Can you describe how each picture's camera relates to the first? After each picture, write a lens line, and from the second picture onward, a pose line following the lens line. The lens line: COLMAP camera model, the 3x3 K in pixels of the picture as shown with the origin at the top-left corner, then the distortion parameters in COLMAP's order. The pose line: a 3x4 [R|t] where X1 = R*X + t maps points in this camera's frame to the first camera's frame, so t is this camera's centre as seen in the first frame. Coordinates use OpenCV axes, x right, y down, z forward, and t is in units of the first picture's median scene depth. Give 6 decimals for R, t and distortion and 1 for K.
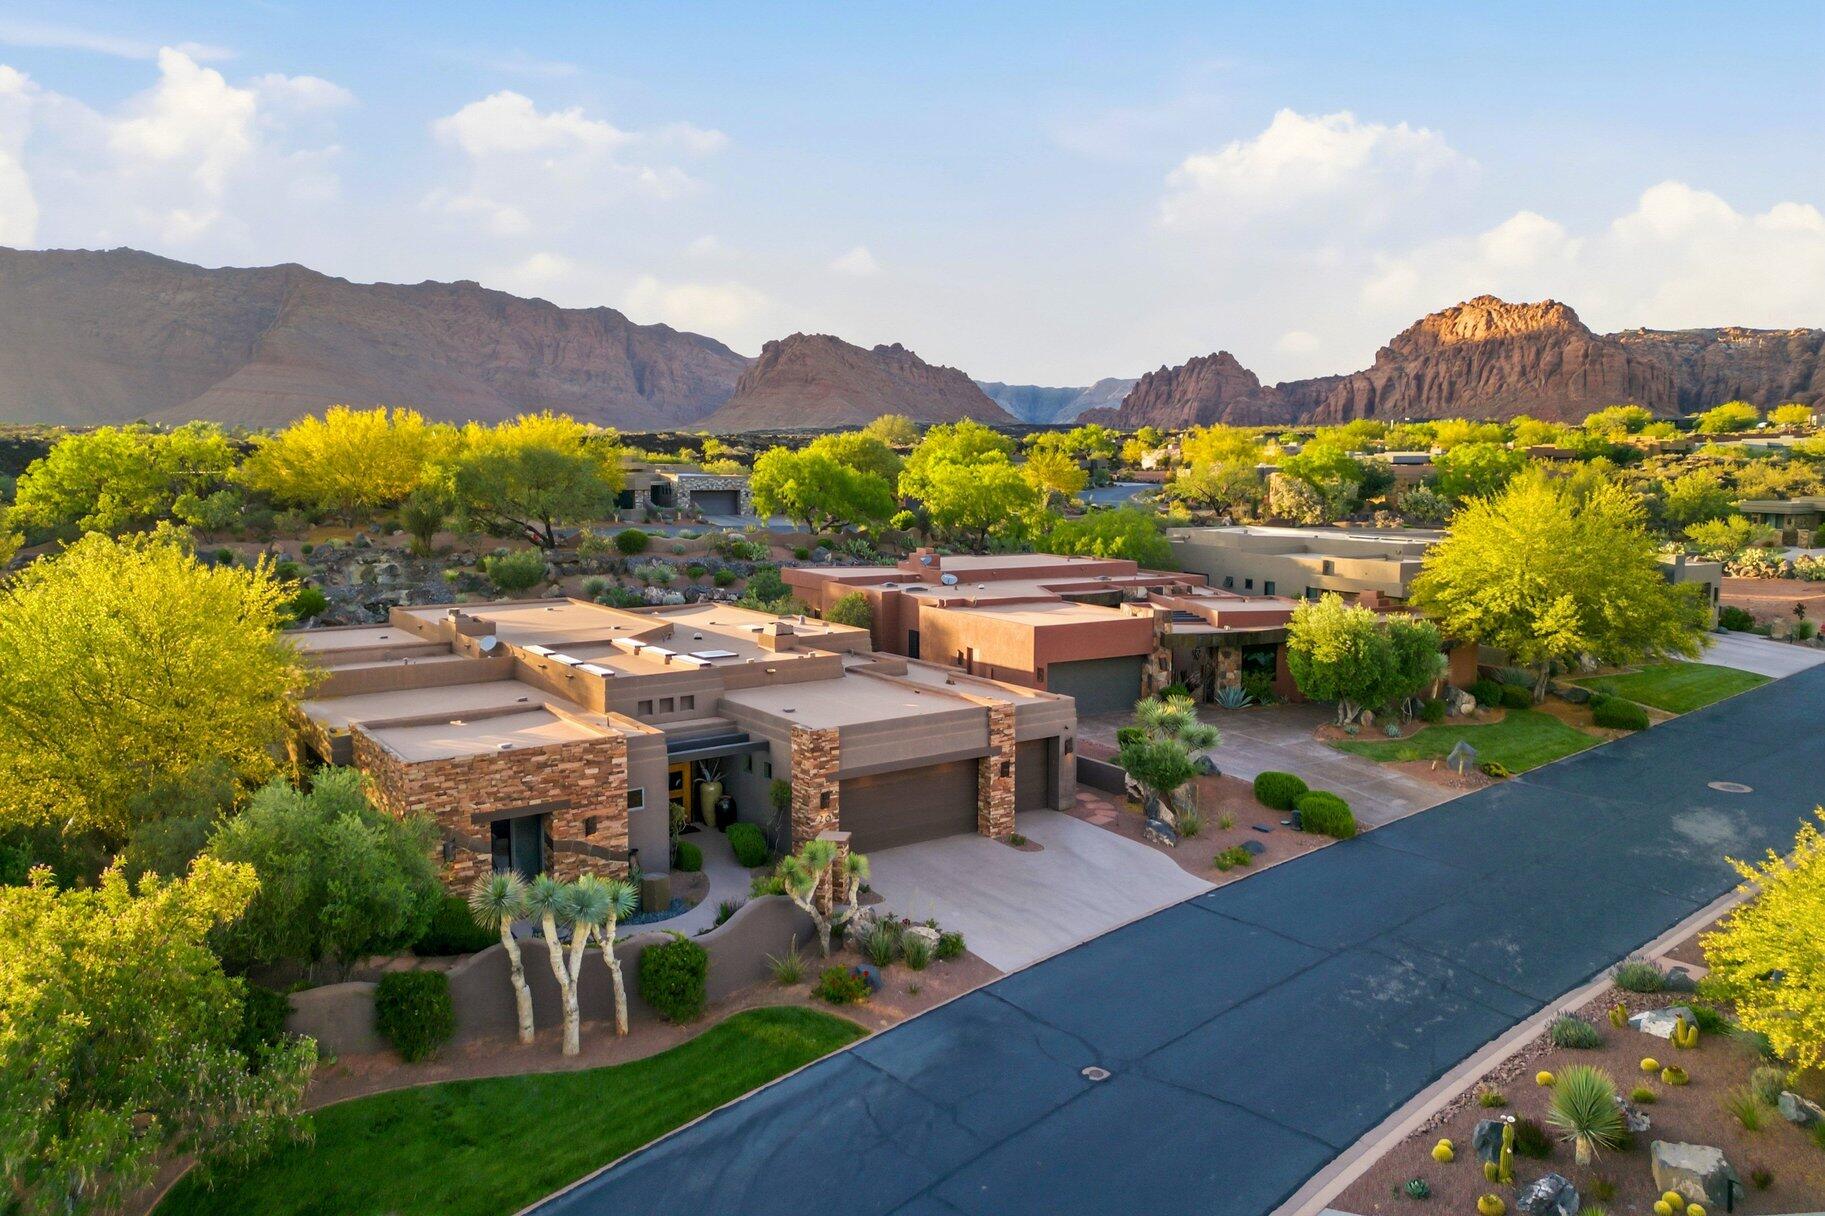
lens RADIAL K [[1285.4, 0, 912.5], [0, 1285.4, 608.0], [0, 0, 1]] dist [0.148972, -0.305194]
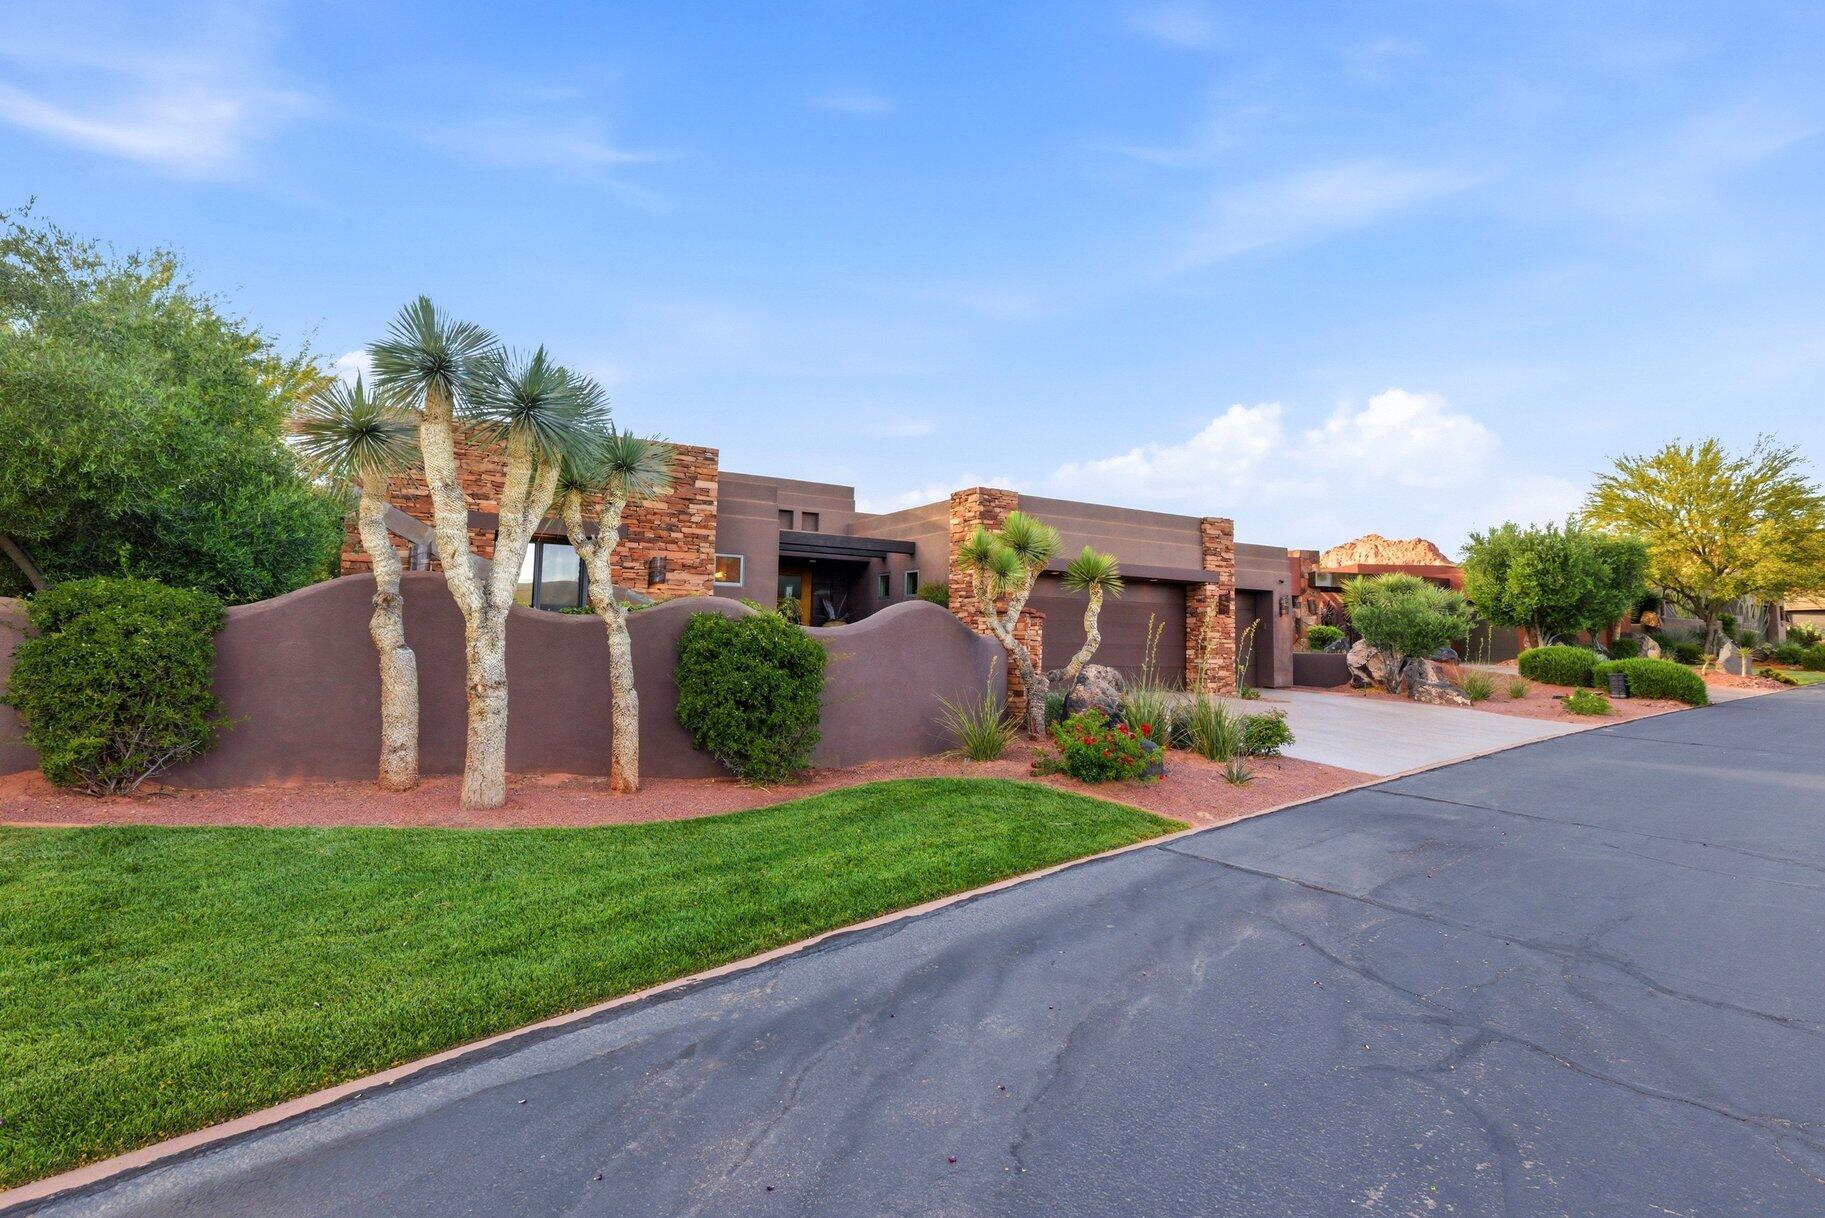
lens RADIAL K [[892.0, 0, 919.2], [0, 892.0, 570.4], [0, 0, 1]] dist [0.000246, -0.000436]
pose [[0.997762, 0.011417, -0.065891, -0.085754], [-0.023791, 0.981457, -0.190200, 0.250233], [0.062497, 0.191342, 0.979532, 0.568486]]
